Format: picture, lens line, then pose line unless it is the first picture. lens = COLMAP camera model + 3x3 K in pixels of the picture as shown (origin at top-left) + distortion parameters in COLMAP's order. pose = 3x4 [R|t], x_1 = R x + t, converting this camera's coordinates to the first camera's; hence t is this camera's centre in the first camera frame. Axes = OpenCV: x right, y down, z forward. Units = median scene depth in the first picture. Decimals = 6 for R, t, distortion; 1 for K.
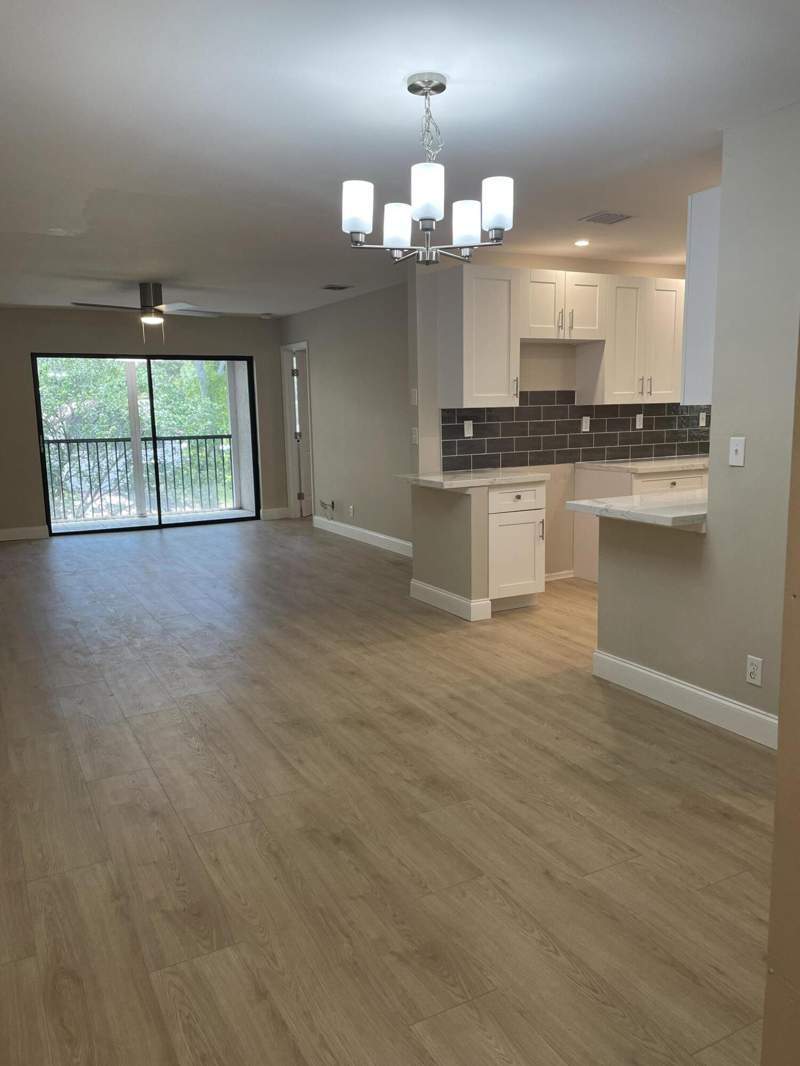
lens RADIAL K [[805.7, 0, 400.0], [0, 805.7, 533.0], [0, 0, 1]] dist [0.003423, 0.000586]
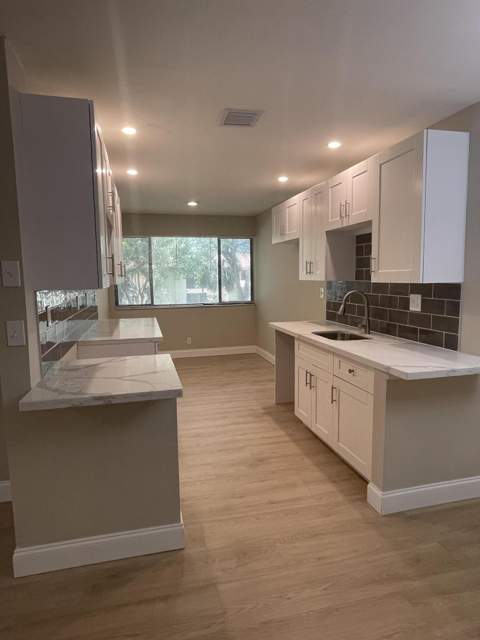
lens RADIAL K [[394.9, 0, 240.0], [0, 394.9, 320.0], [0, 0, 1]] dist [-0.001877, -0.000228]
pose [[0.240862, -0.091612, 0.966226, -0.354683], [0.160244, 0.985626, 0.053505, -0.174624], [-0.957239, 0.141945, 0.252080, 1.092880]]
